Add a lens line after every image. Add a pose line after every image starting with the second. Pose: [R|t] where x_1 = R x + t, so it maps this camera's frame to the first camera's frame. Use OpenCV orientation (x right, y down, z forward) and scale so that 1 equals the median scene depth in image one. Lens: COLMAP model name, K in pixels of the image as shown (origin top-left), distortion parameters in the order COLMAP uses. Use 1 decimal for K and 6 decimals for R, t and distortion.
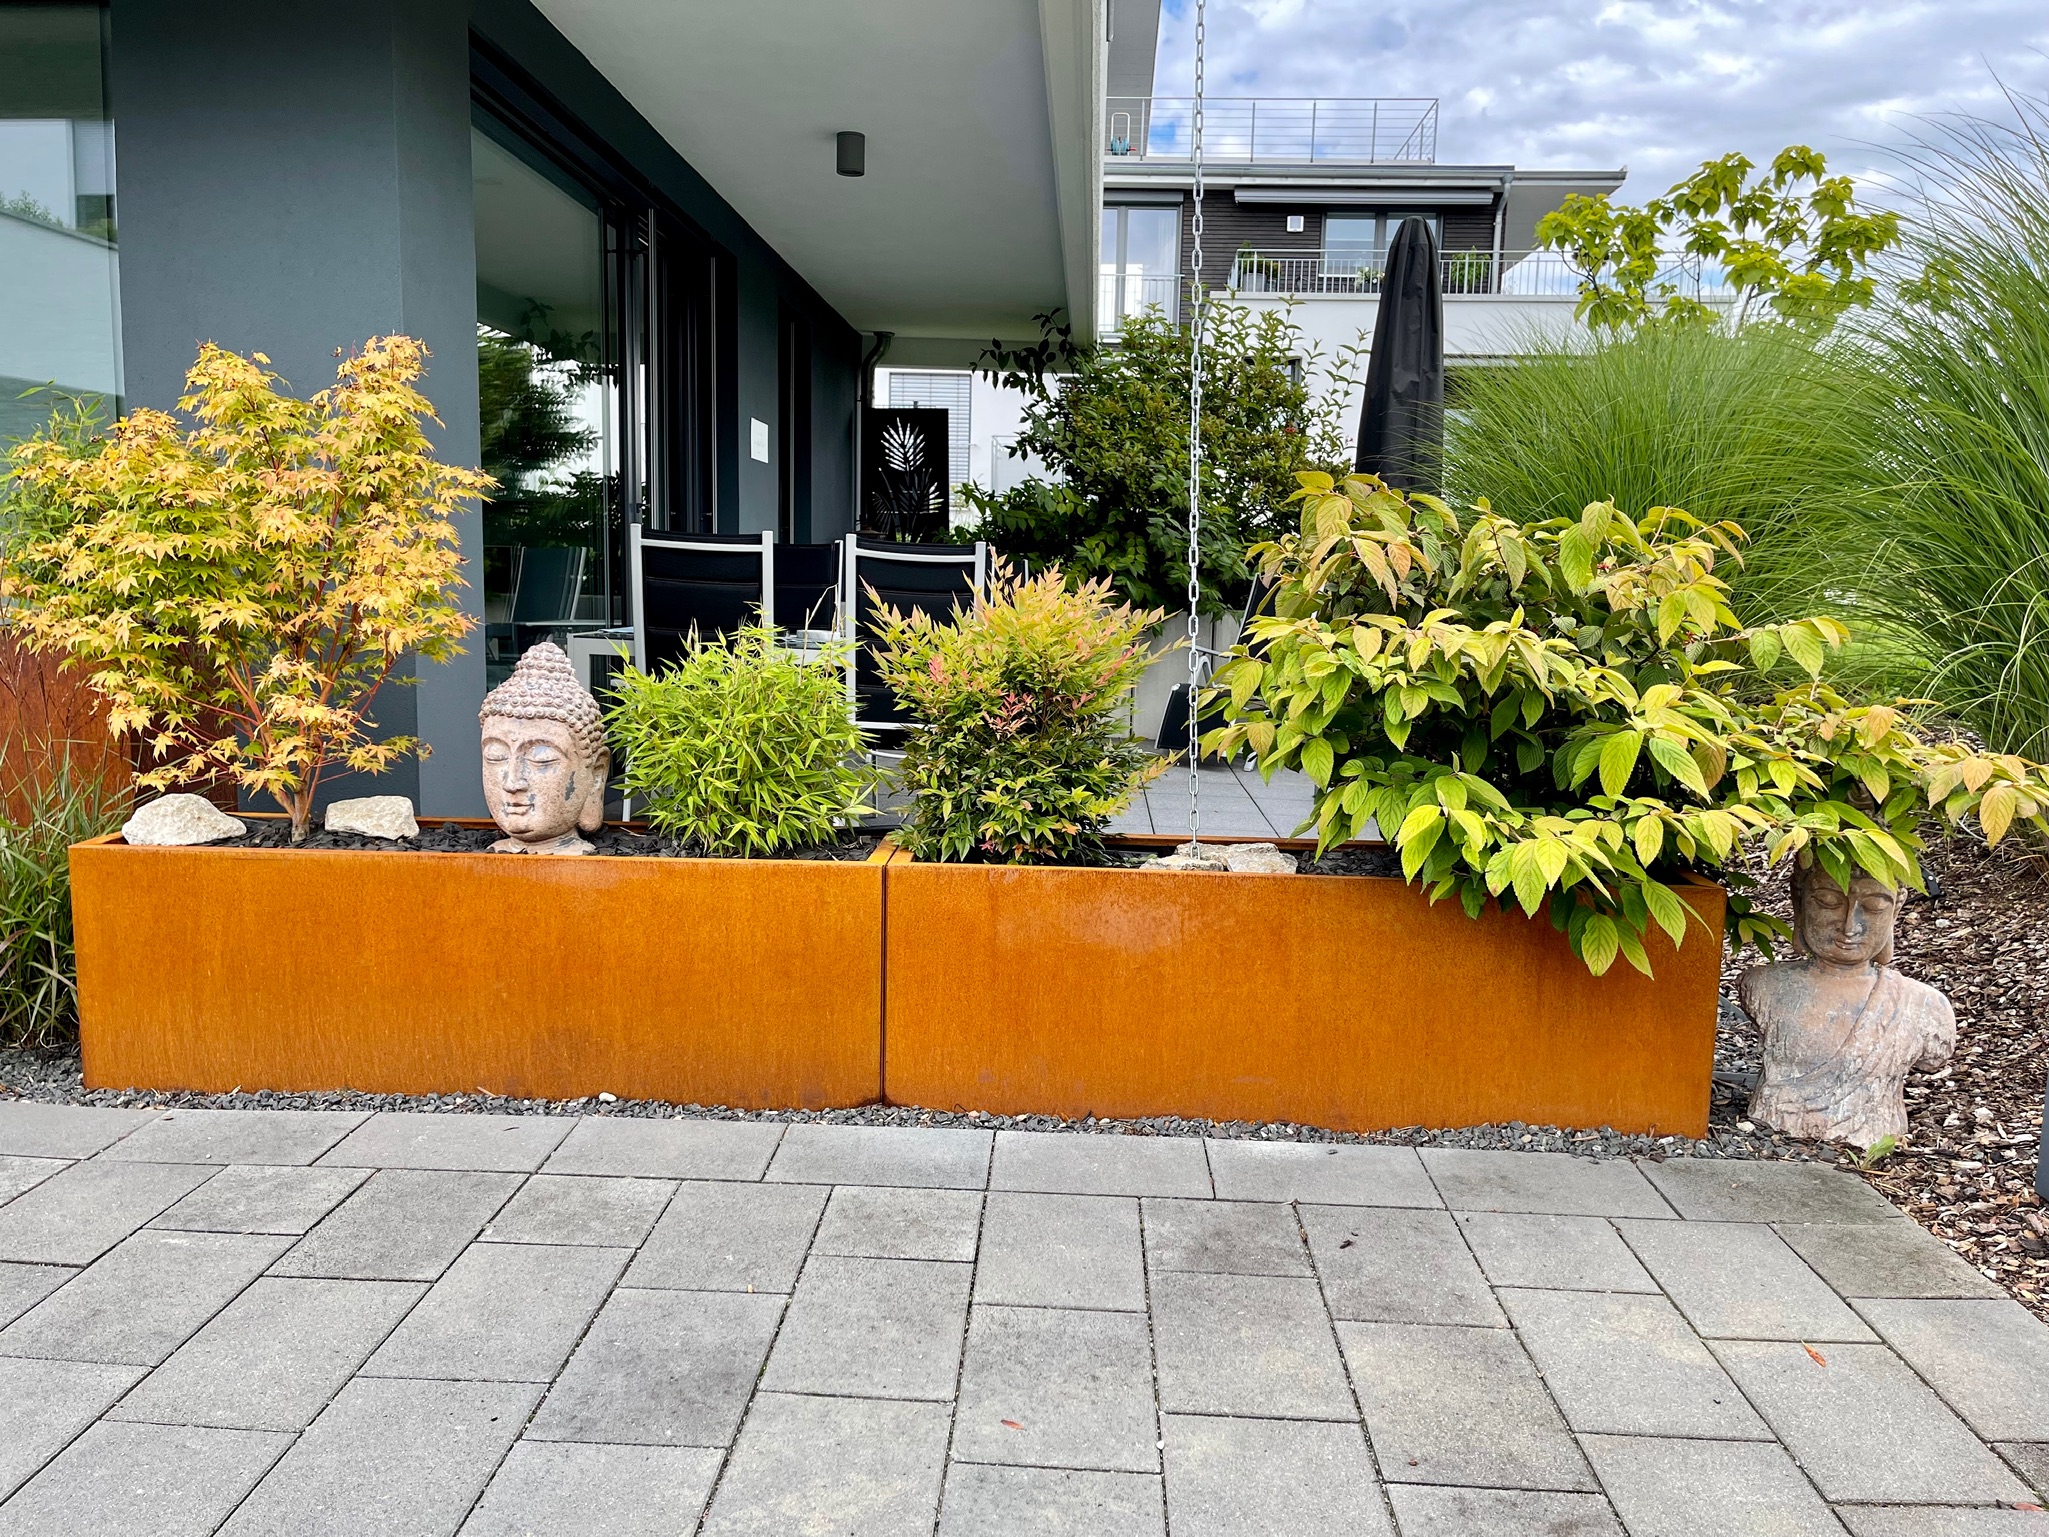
lens RADIAL K [[1540.7, 0, 1024.5], [0, 1540.7, 768.5], [0, 0, 1]] dist [-0.037731, -0.001717]
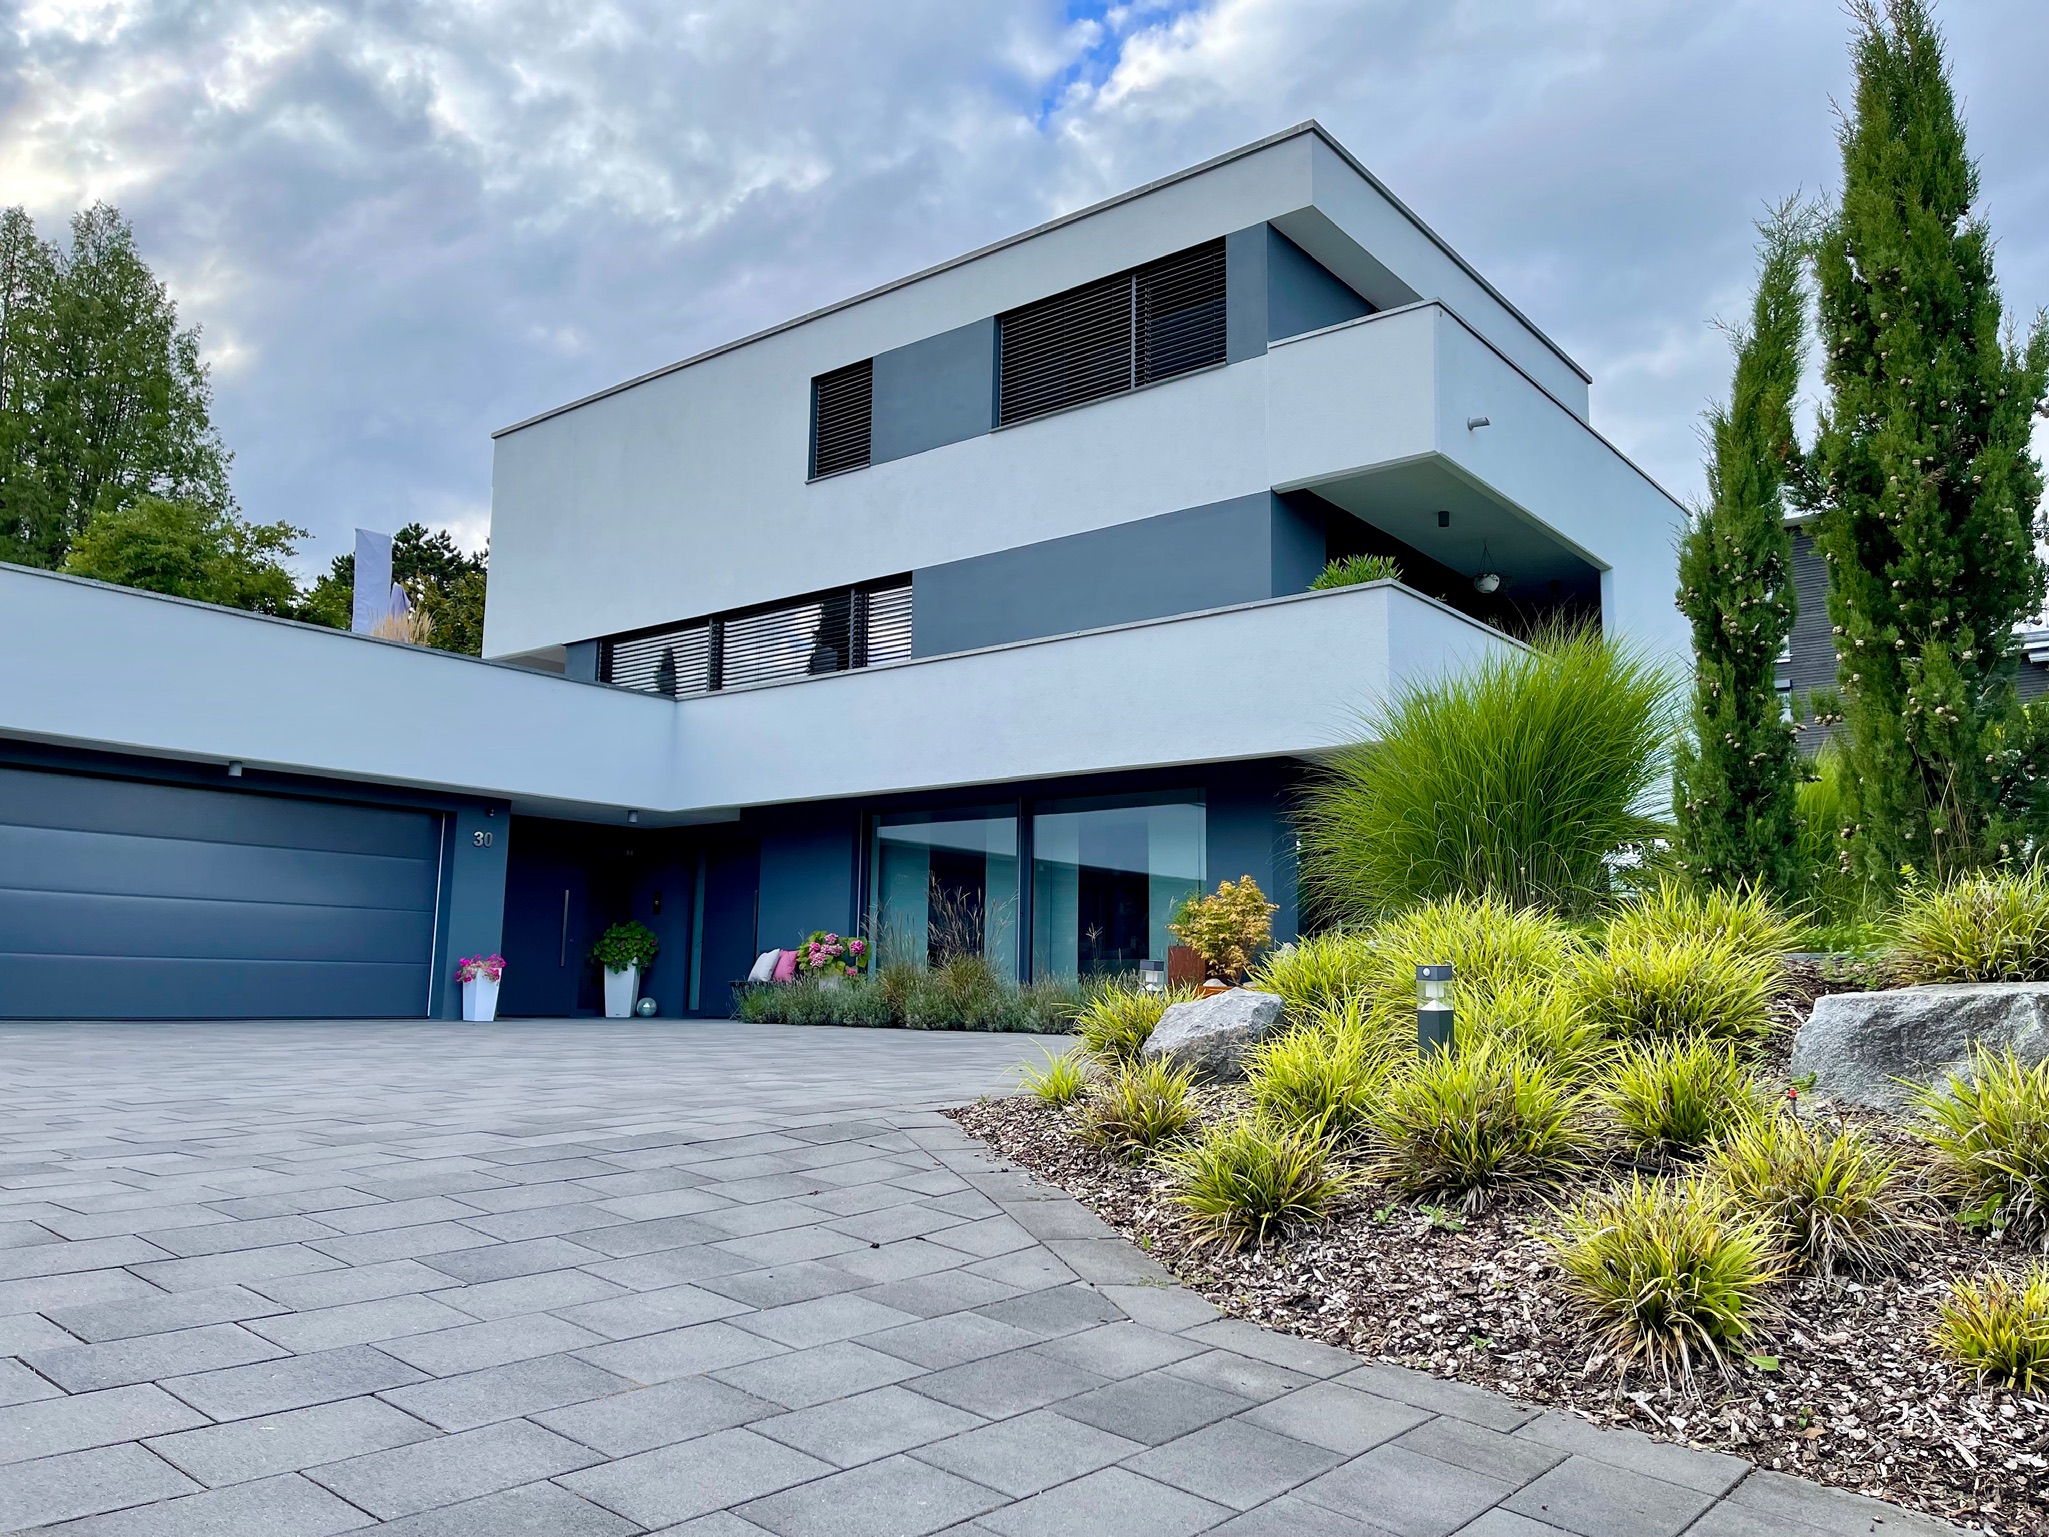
lens RADIAL K [[1540.7, 0, 1024.5], [0, 1540.7, 768.5], [0, 0, 1]] dist [-0.037731, -0.001717]
pose [[0.801466, -0.090100, -0.591214, 1.859808], [-0.079973, 0.963560, -0.255259, 0.667569], [0.592669, 0.251862, 0.765055, -3.166811]]
